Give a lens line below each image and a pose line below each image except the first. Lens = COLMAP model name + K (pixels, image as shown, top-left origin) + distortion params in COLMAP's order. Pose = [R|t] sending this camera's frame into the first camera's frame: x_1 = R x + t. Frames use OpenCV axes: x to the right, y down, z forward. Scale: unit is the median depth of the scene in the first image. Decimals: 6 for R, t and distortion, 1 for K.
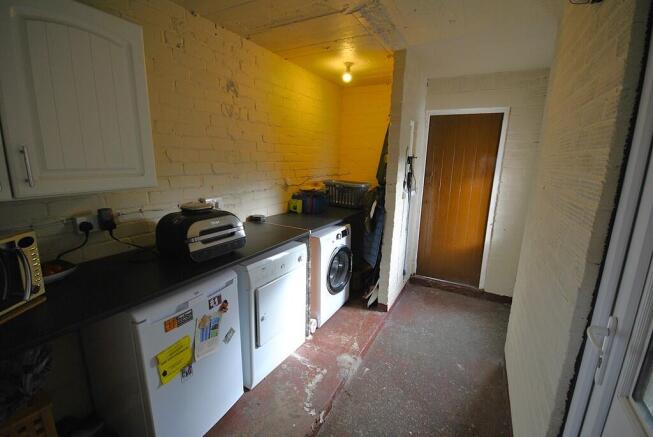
lens RADIAL K [[289.2, 0, 332.0], [0, 289.2, 221.0], [0, 0, 1]] dist [0.001996, -0.010429]
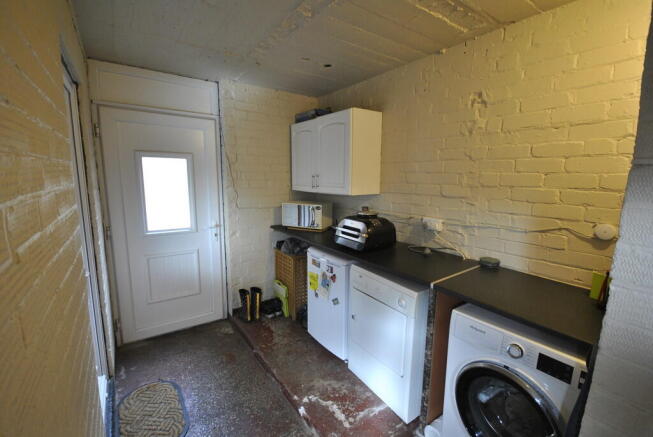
lens RADIAL K [[289.2, 0, 332.0], [0, 289.2, 221.0], [0, 0, 1]] dist [0.001996, -0.010429]
pose [[-0.449305, 0.110556, -0.886511, 0.769675], [-0.211188, 0.951045, 0.225639, -0.263913], [0.868058, 0.288601, -0.403962, 1.278043]]
